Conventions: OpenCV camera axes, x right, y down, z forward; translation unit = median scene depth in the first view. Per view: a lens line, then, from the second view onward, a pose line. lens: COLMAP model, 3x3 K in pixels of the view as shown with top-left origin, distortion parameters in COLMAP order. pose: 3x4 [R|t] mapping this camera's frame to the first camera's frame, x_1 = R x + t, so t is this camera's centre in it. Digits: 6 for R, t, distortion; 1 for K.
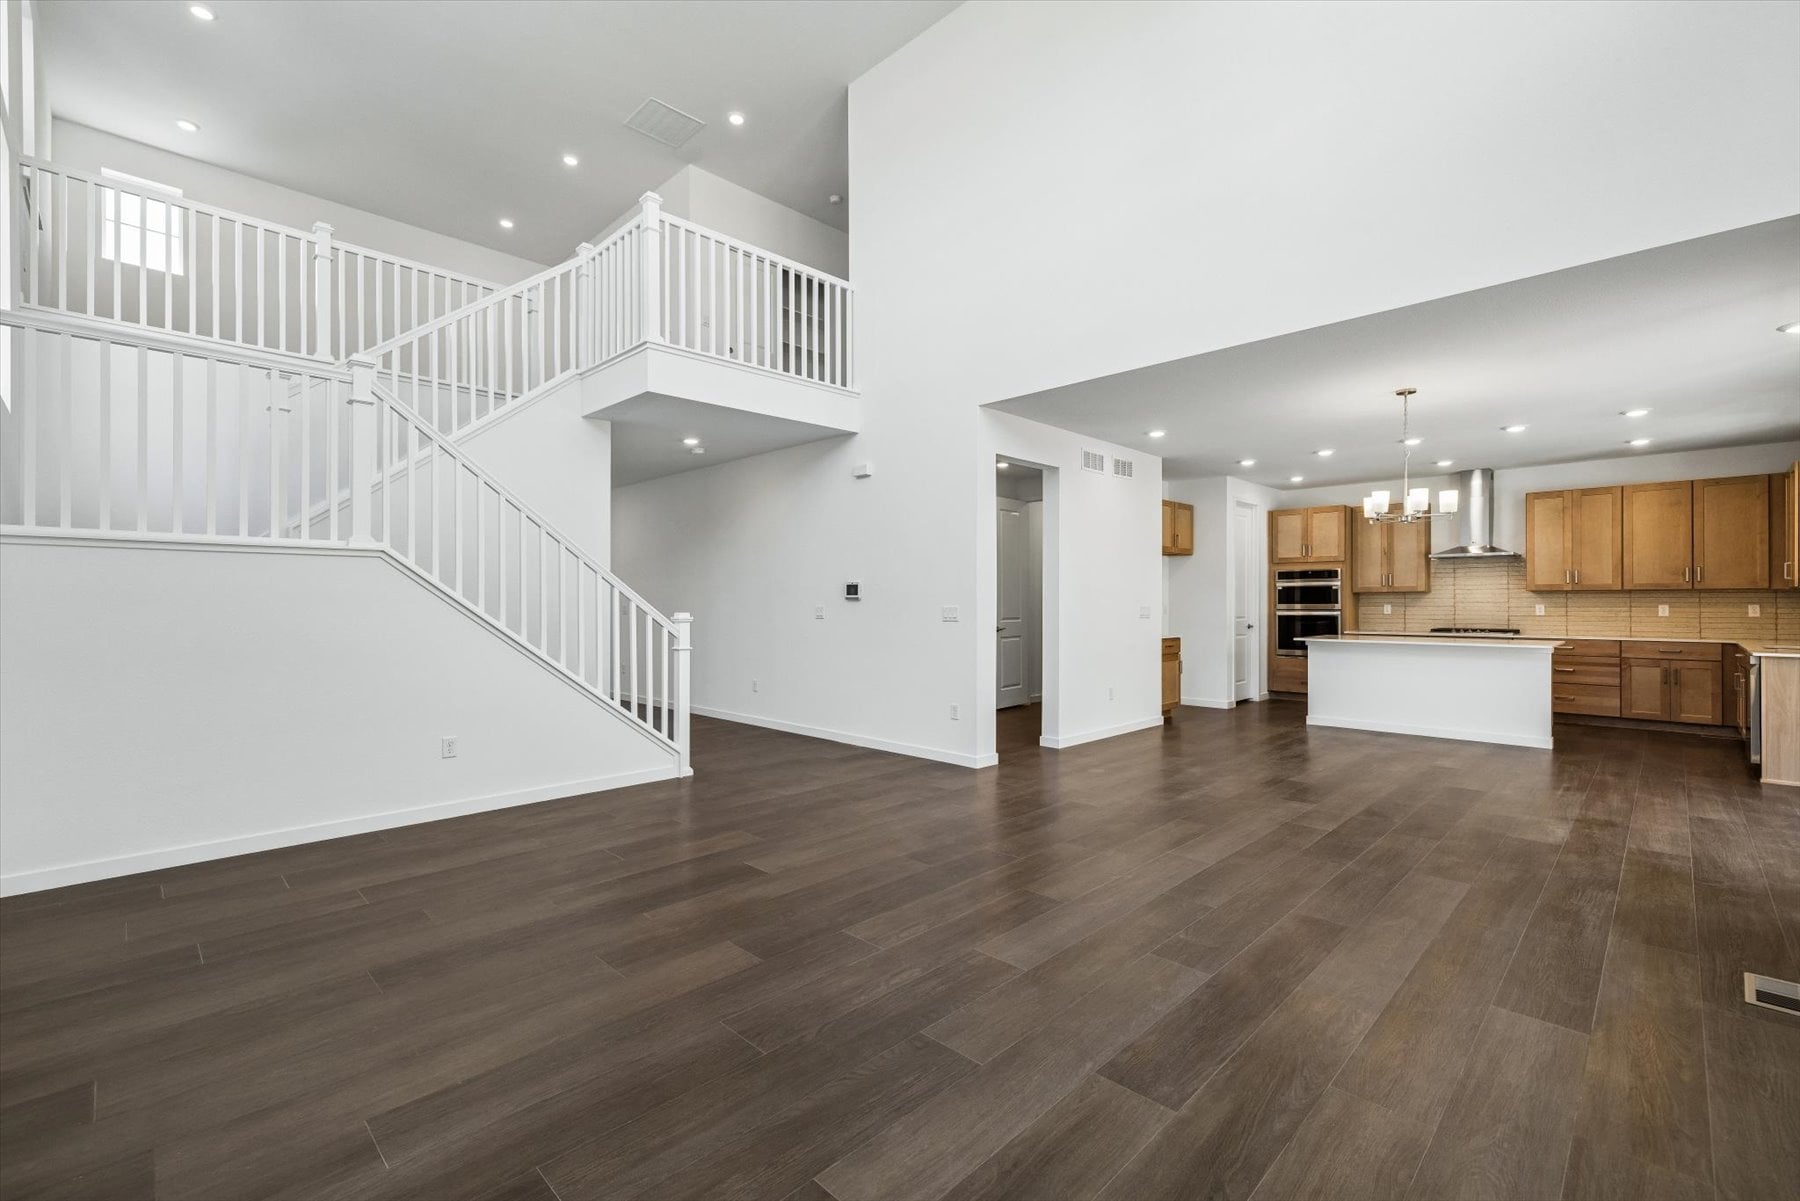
lens RADIAL K [[761.6, 0, 890.2], [0, 761.6, 602.2], [0, 0, 1]] dist [0.001485, 0.000173]
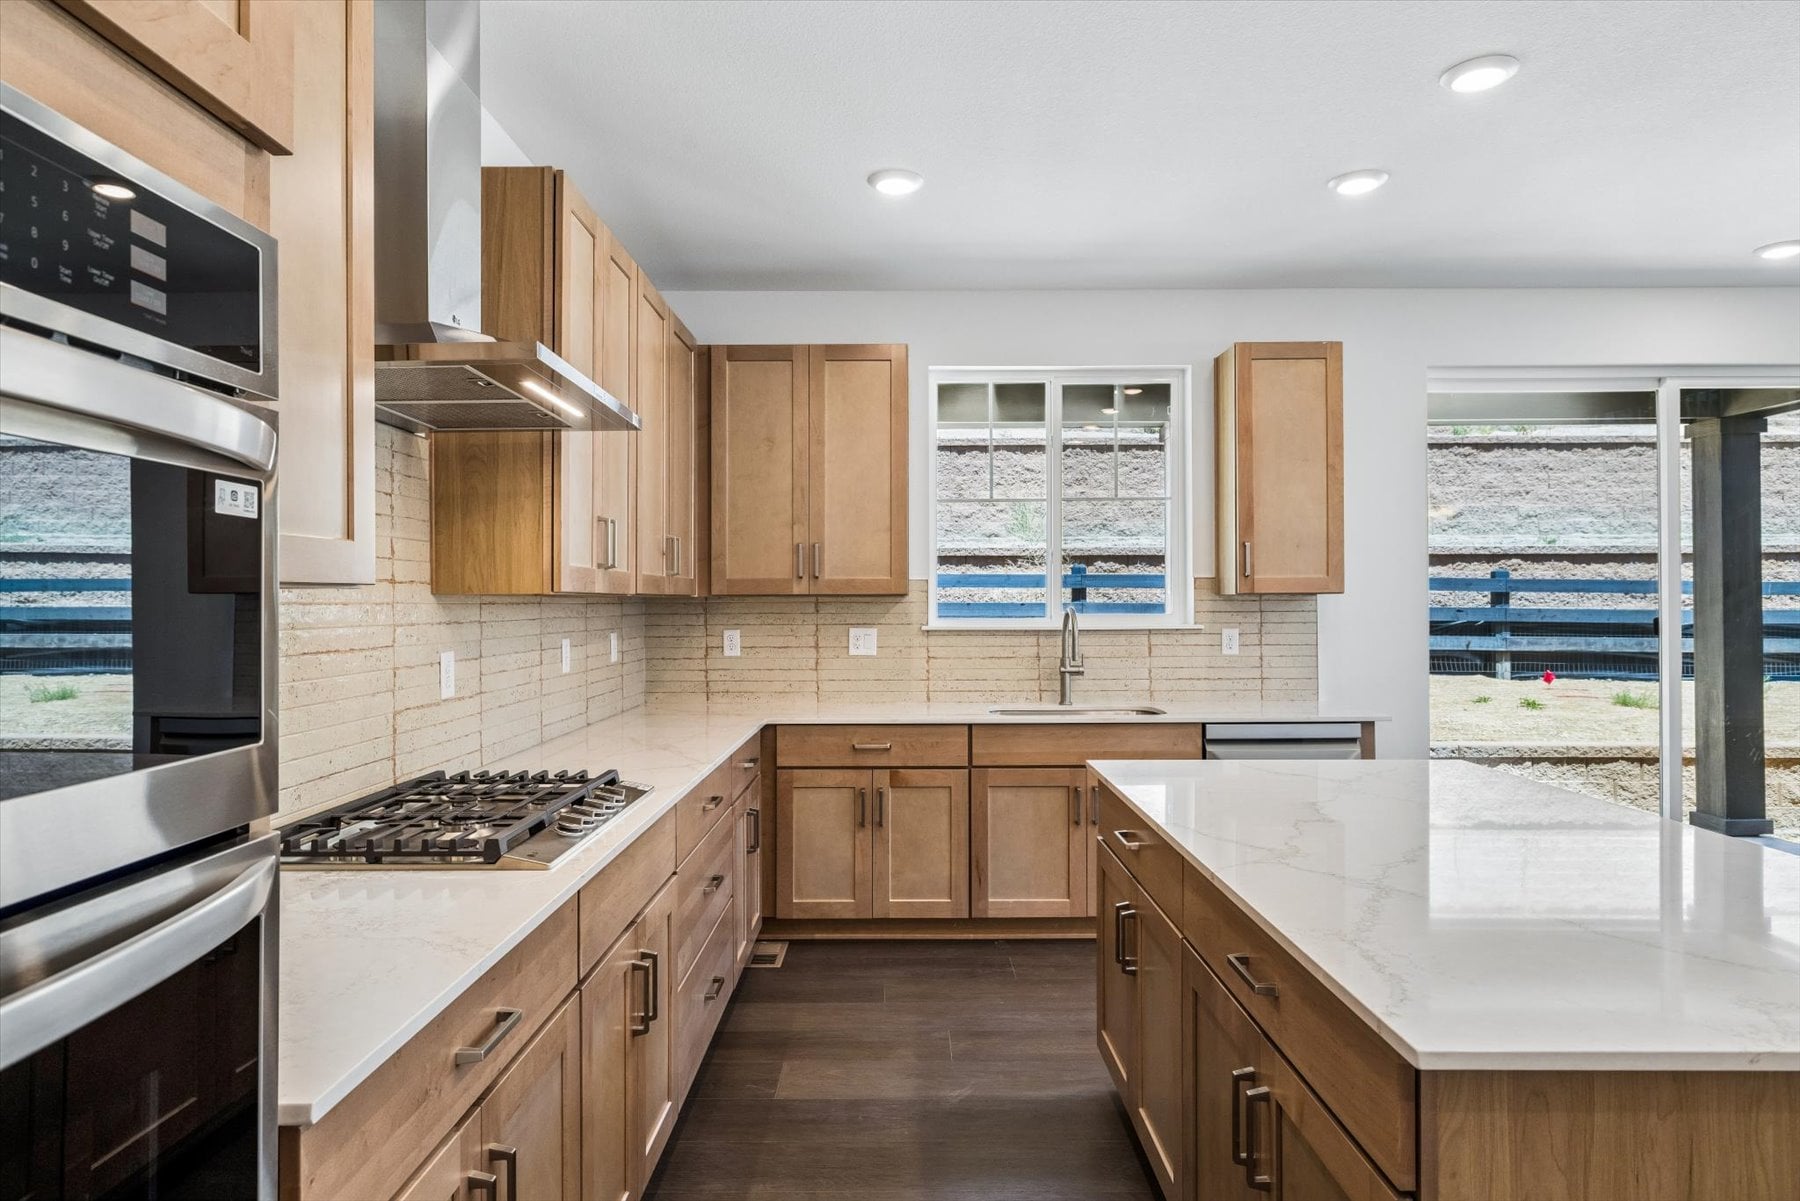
lens RADIAL K [[1066.3, 0, 900.0], [0, 1066.3, 600.5], [0, 0, 1]] dist [-0.005464, -0.001354]
pose [[-0.704606, 0.005224, 0.709579, 0.566200], [0.005062, 0.999984, -0.002335, -0.011938], [-0.709581, 0.001947, -0.704622, 1.221794]]
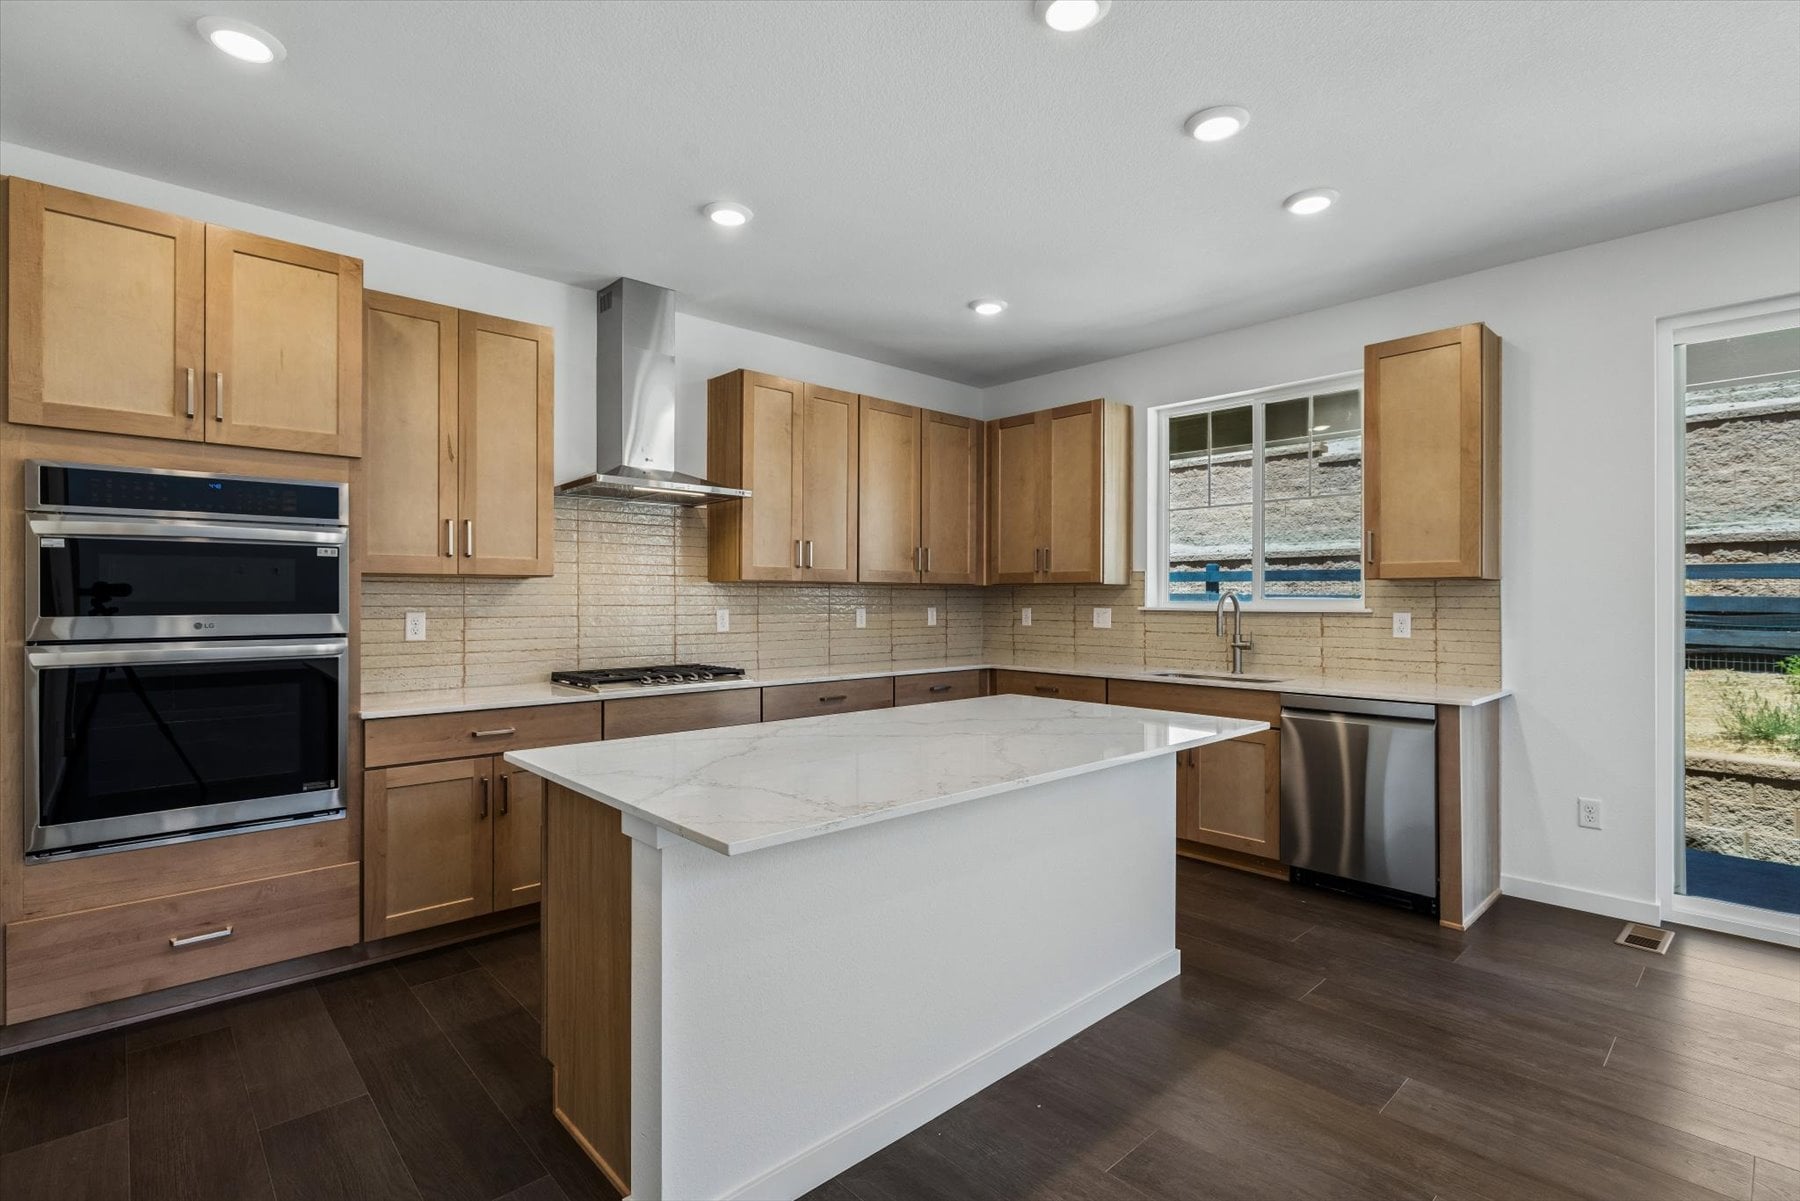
lens RADIAL K [[842.5, 0, 907.5], [0, 842.5, 596.7], [0, 0, 1]] dist [-0.000622, 0.000137]
pose [[0.029813, 0.004432, 0.999546, 0.349079], [-0.002280, 0.999988, -0.004366, -0.003204], [-0.999553, -0.002149, 0.029823, 0.938126]]
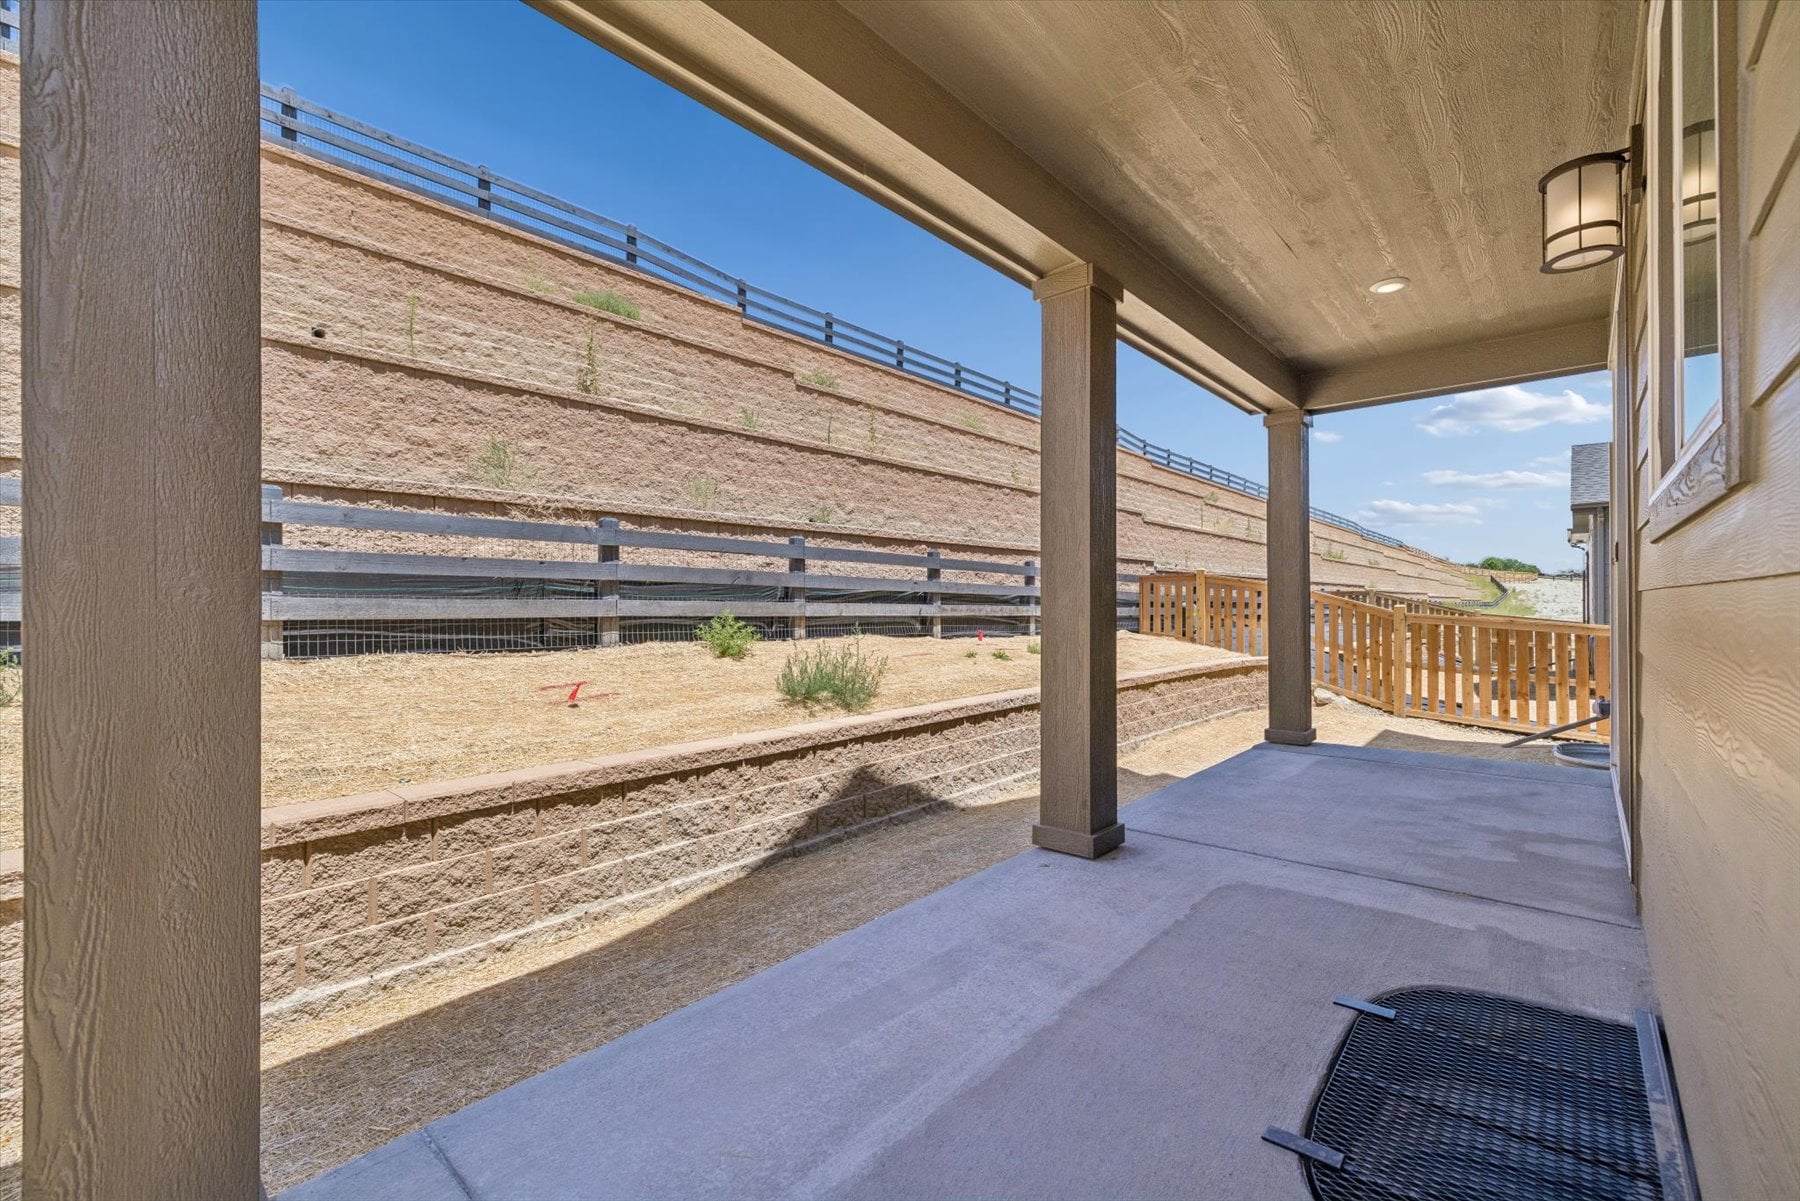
lens RADIAL K [[748.9, 0, 886.5], [0, 748.9, 600.2], [0, 0, 1]] dist [0.002113, 0.000159]
pose [[-0.998766, 0.004441, -0.049455, 1.164903], [0.004662, 0.999980, -0.004350, 0.035266], [0.049435, -0.004576, -0.998767, 0.870407]]
